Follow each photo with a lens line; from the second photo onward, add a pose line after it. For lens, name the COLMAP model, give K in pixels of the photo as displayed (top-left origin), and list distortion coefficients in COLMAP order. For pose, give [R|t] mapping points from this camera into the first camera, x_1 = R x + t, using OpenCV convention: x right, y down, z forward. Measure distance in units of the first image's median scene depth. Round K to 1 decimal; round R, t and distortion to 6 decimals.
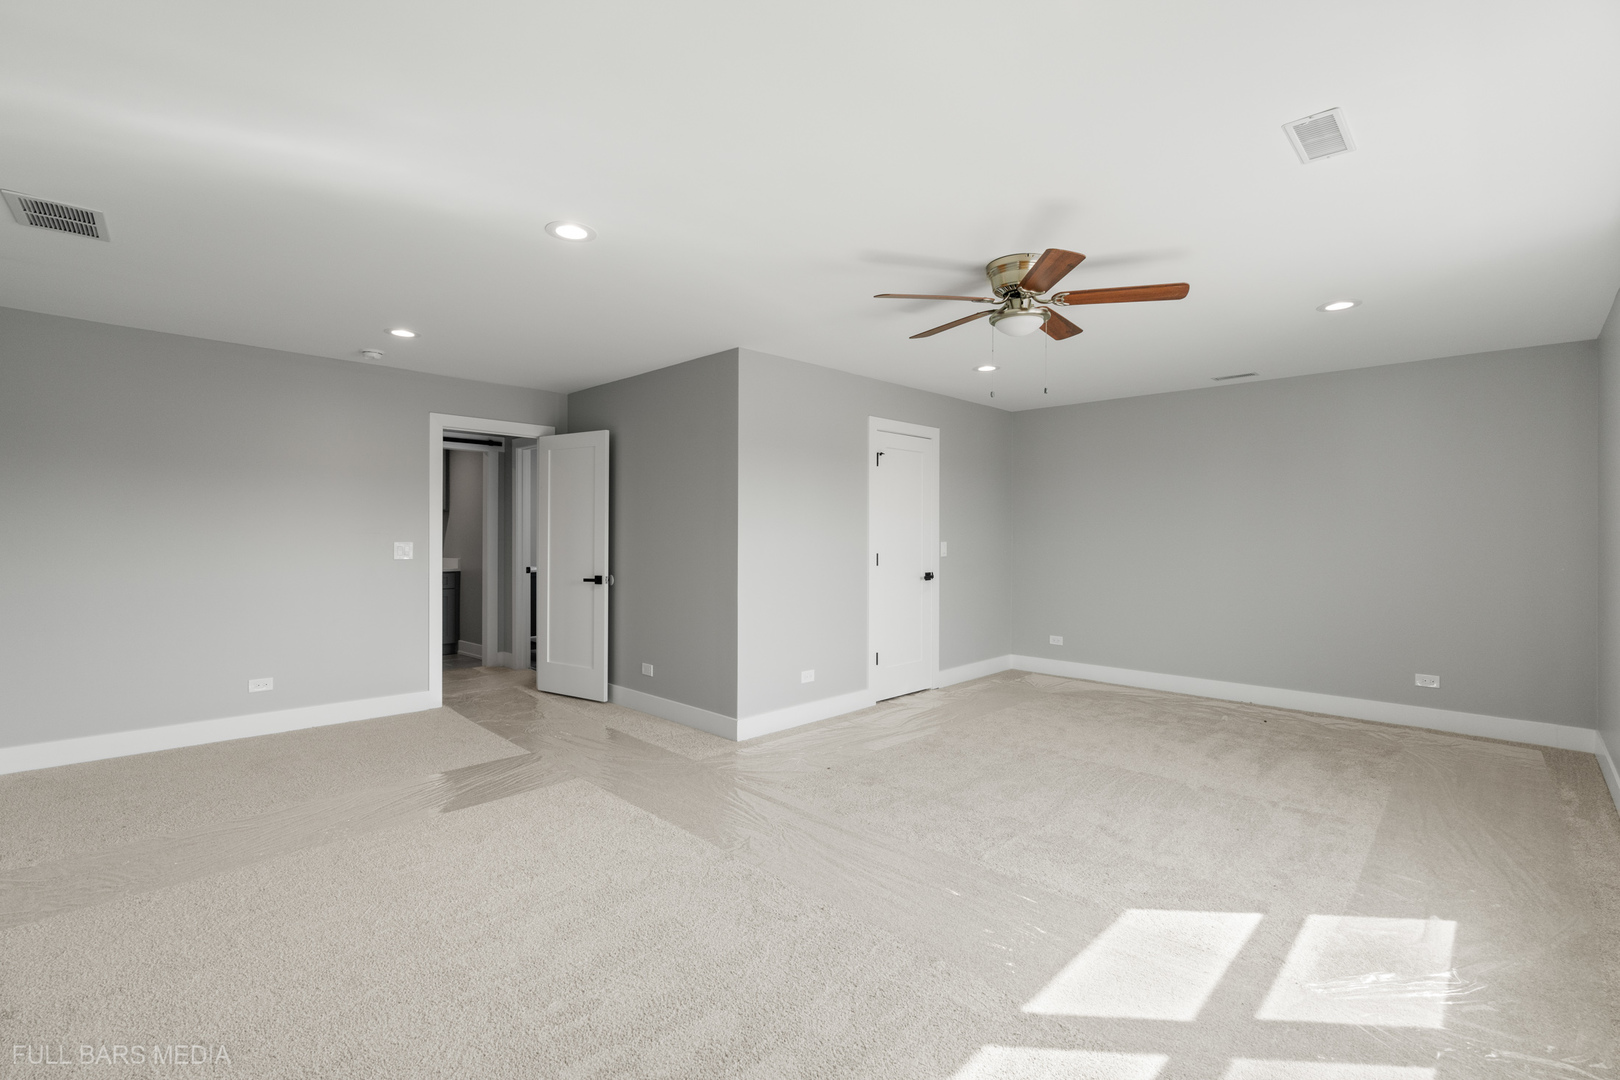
lens RADIAL K [[721.2, 0, 818.8], [0, 721.2, 537.9], [0, 0, 1]] dist [-0.022861, 0.000715]
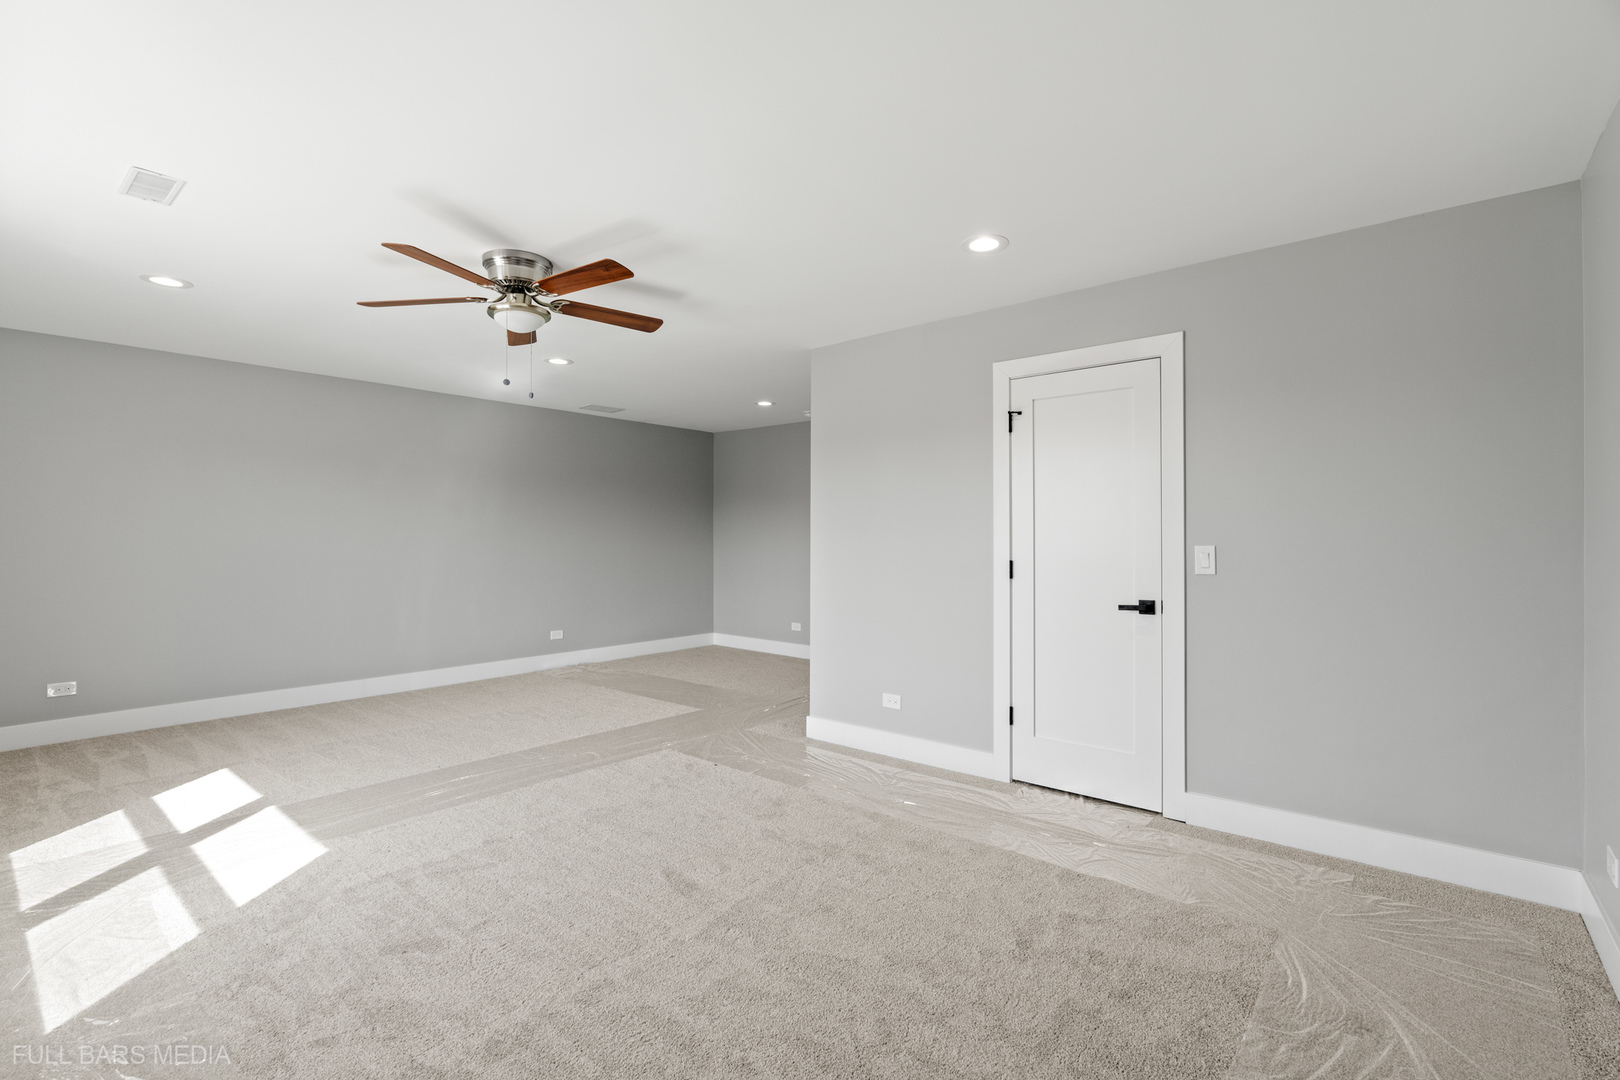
lens RADIAL K [[721.2, 0, 818.8], [0, 721.2, 537.9], [0, 0, 1]] dist [-0.022861, 0.000715]
pose [[0.080149, -0.002734, -0.996779, 0.844413], [-0.003720, 0.999988, -0.003042, 0.003096], [0.996776, 0.003951, 0.080138, 0.869202]]
